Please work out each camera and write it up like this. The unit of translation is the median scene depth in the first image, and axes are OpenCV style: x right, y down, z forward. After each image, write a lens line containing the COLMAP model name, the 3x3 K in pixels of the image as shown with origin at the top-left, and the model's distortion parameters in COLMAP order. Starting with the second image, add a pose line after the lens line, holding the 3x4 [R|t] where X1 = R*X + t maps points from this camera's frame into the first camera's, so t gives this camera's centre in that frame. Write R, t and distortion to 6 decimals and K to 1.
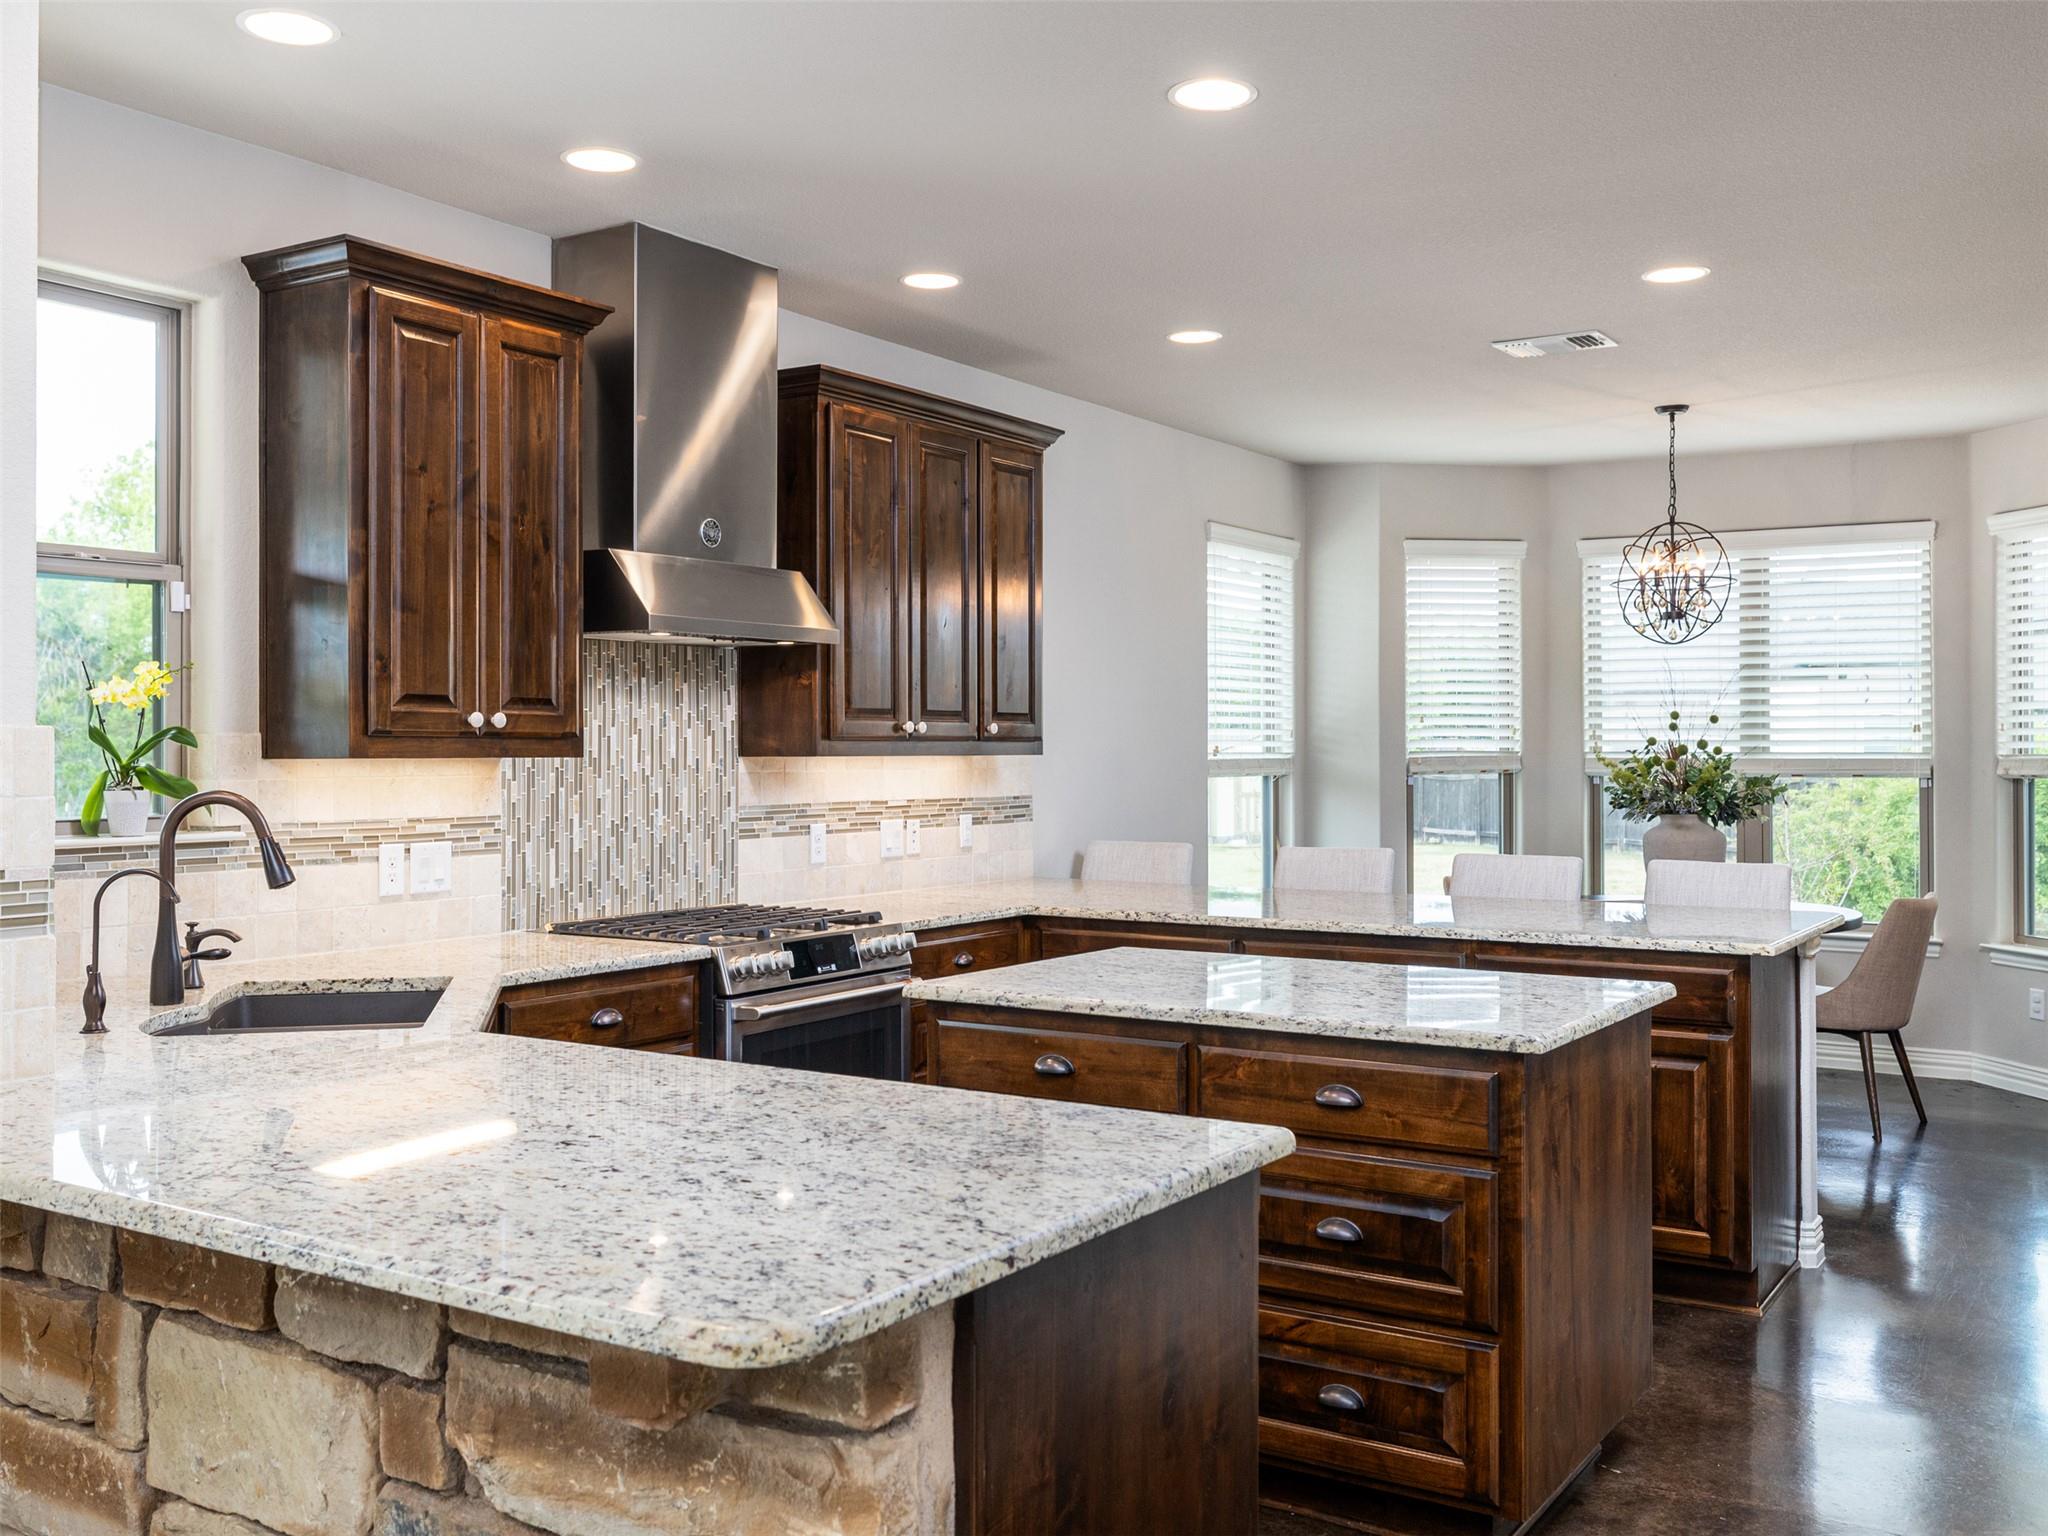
lens RADIAL K [[1874.2, 0, 1023.9], [0, 1874.2, 733.7], [0, 0, 1]] dist [-0.000770, 0.010540]
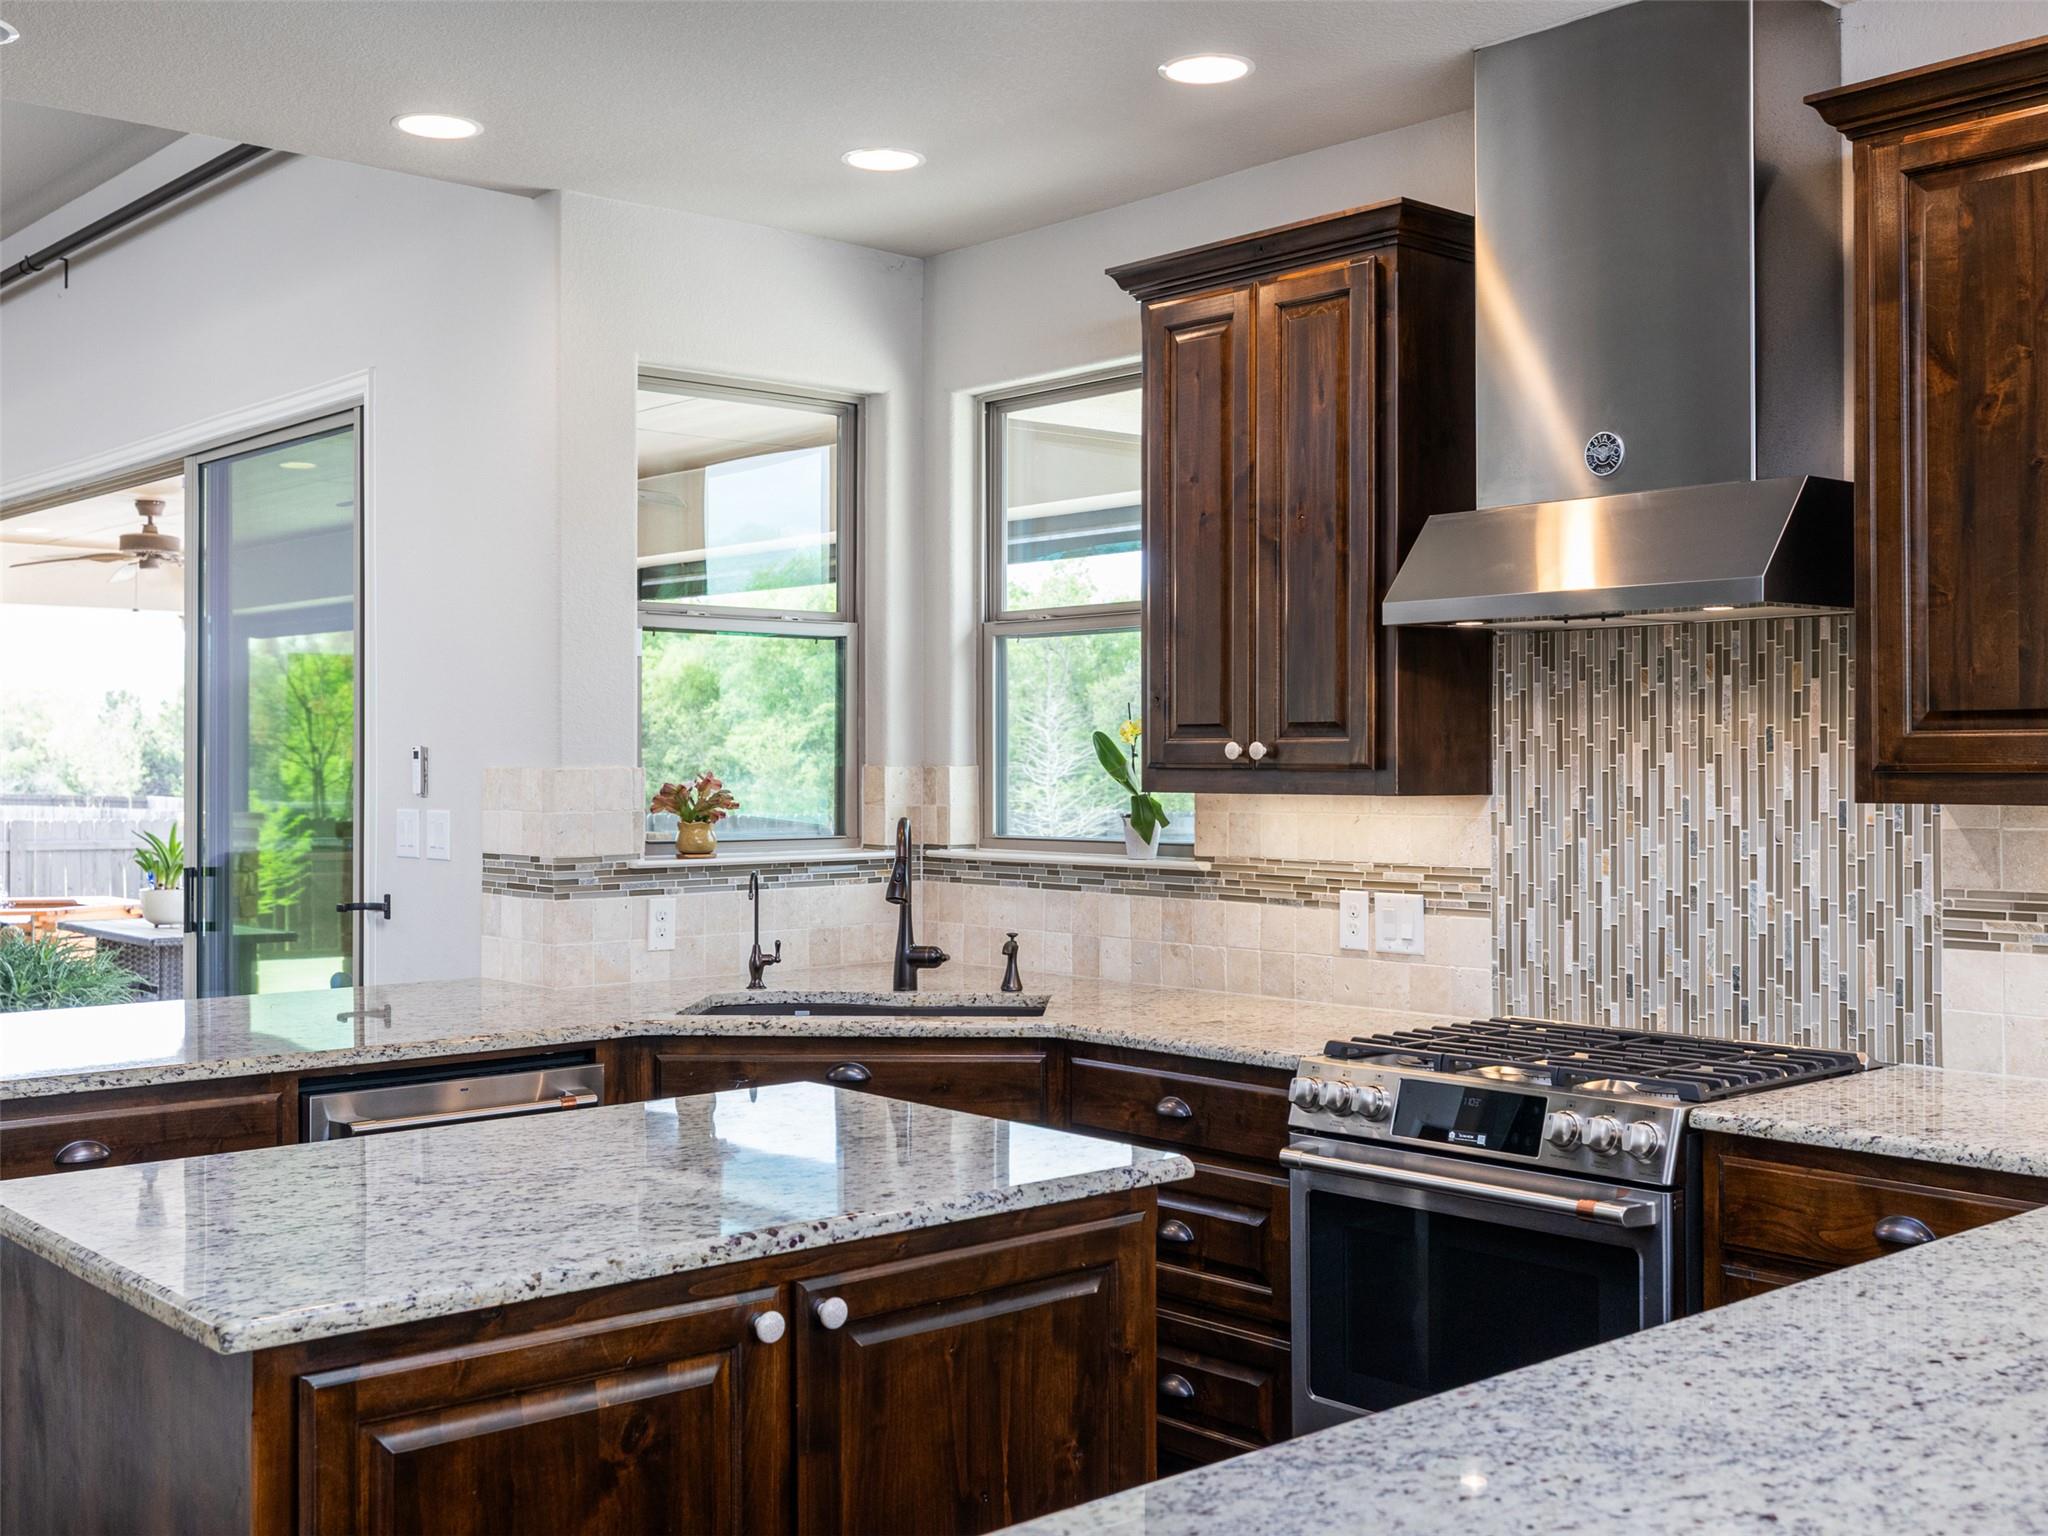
lens RADIAL K [[2197.6, 0, 1022.8], [0, 2197.6, 747.4], [0, 0, 1]] dist [0.001047, 0.005941]
pose [[-0.277875, -0.002532, -0.960614, 0.605777], [0.011543, 0.999916, -0.005975, -0.003263], [0.960548, -0.012749, -0.277823, 0.993814]]
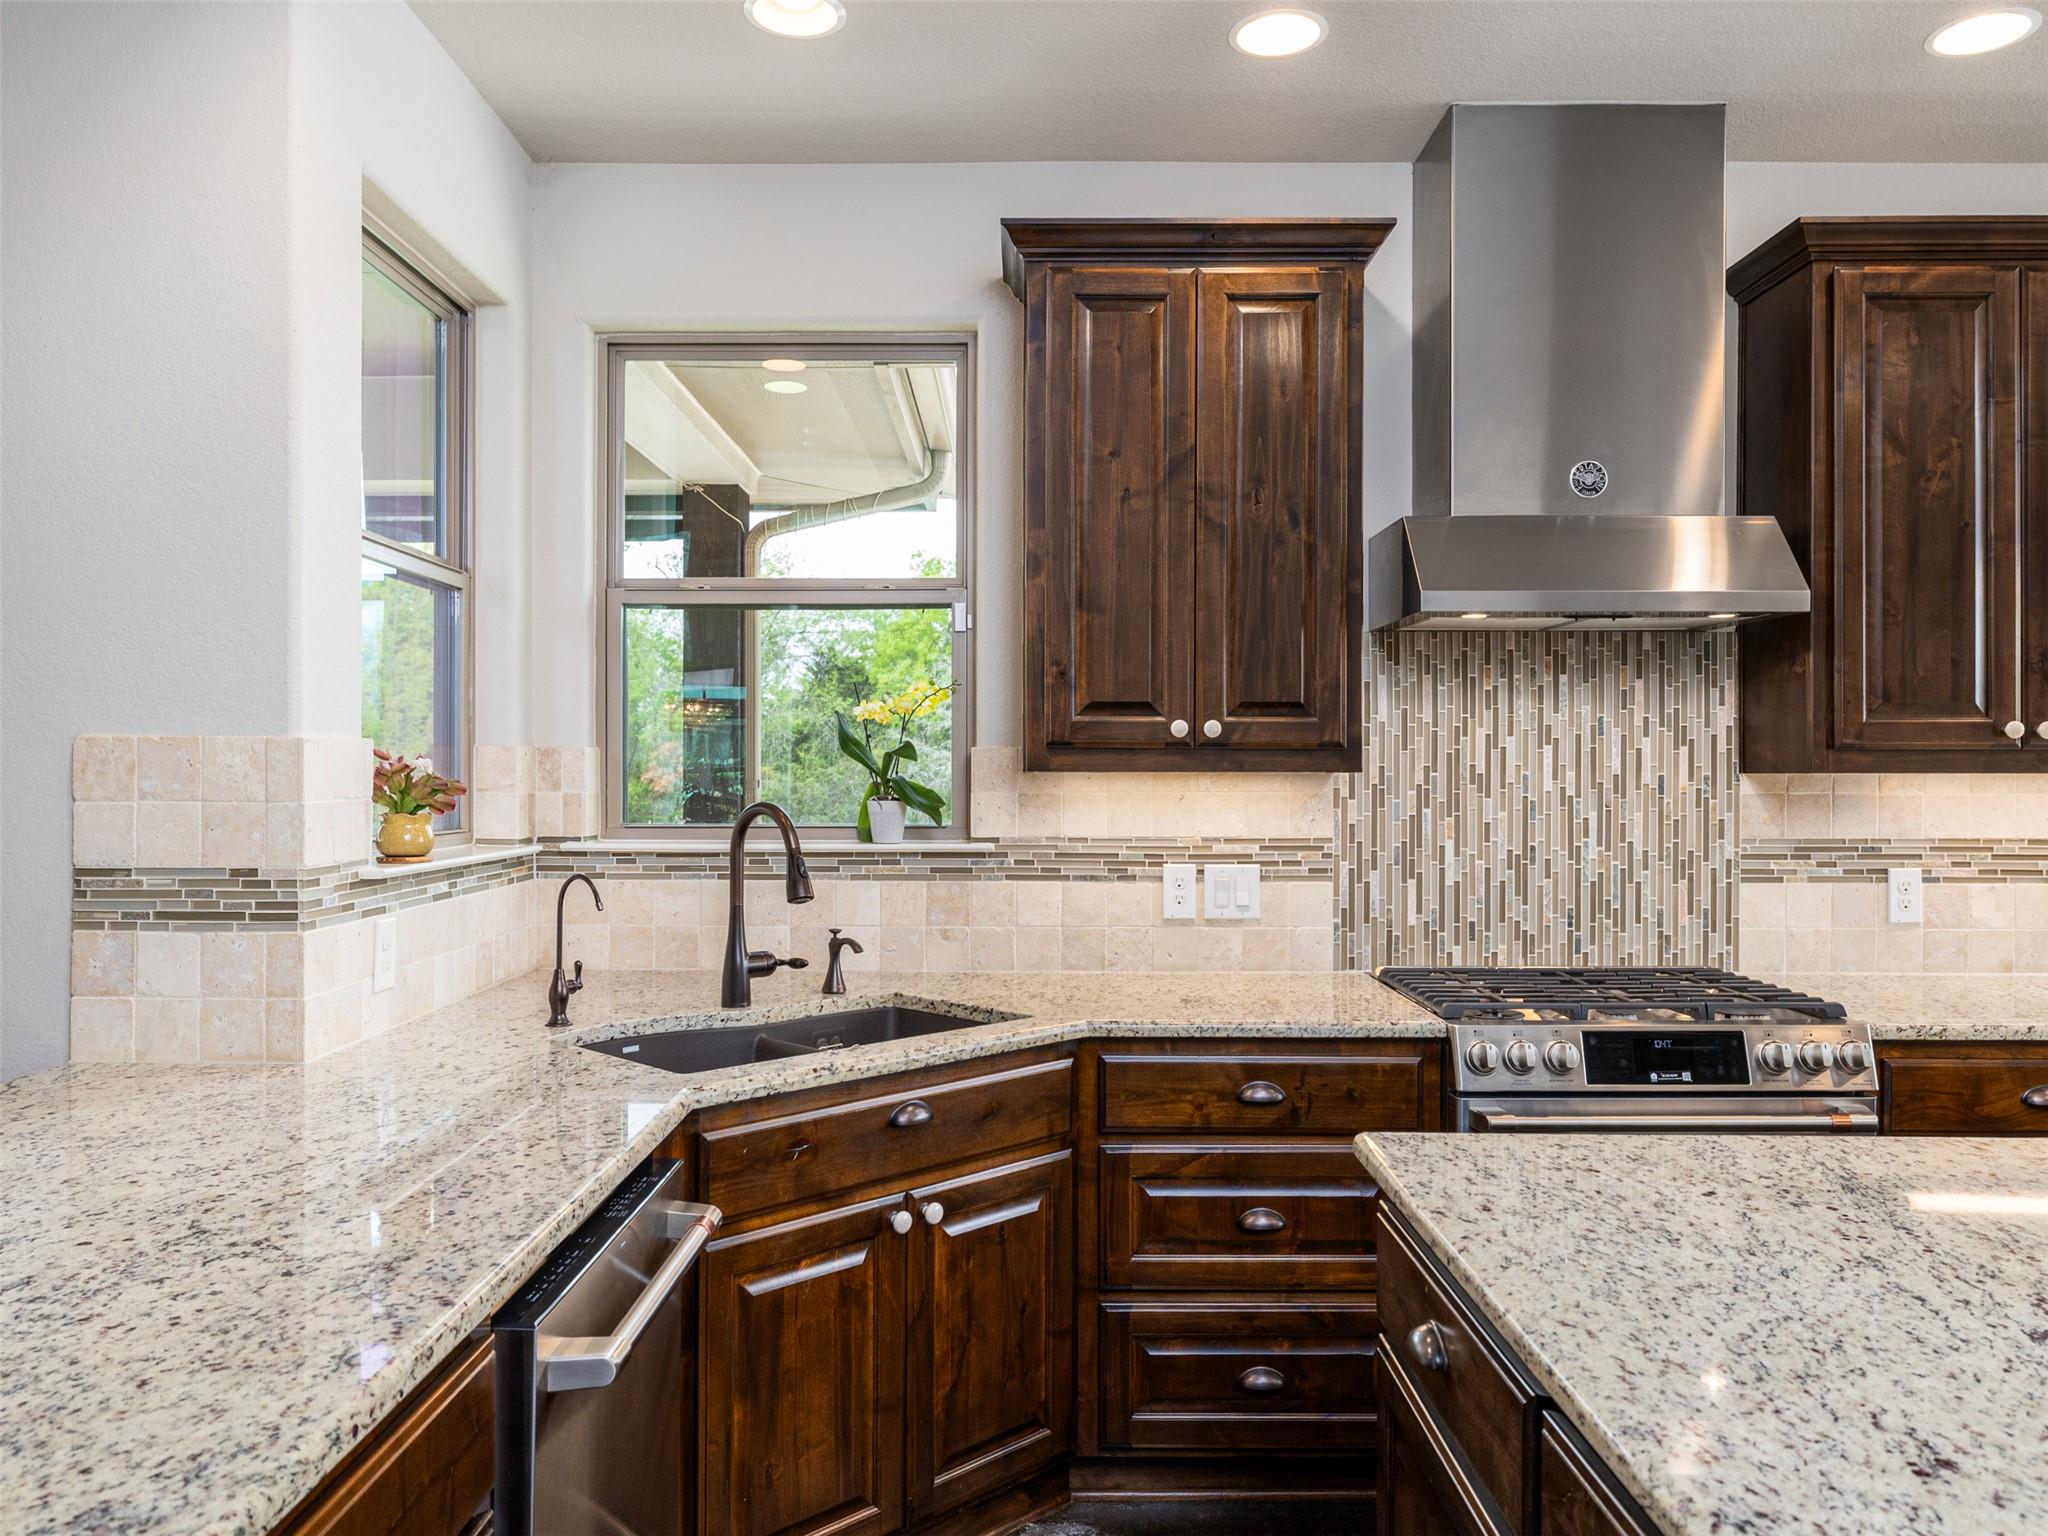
lens RADIAL K [[1489.8, 0, 1024.0], [0, 1489.8, 768.0], [0, 0, 1]] dist [-0.002303, 0.000822]
pose [[0.532531, 0.000256, -0.846410, 0.219693], [0.005272, 0.999980, 0.003619, 0.006887], [0.846394, -0.006389, 0.532519, 0.470059]]
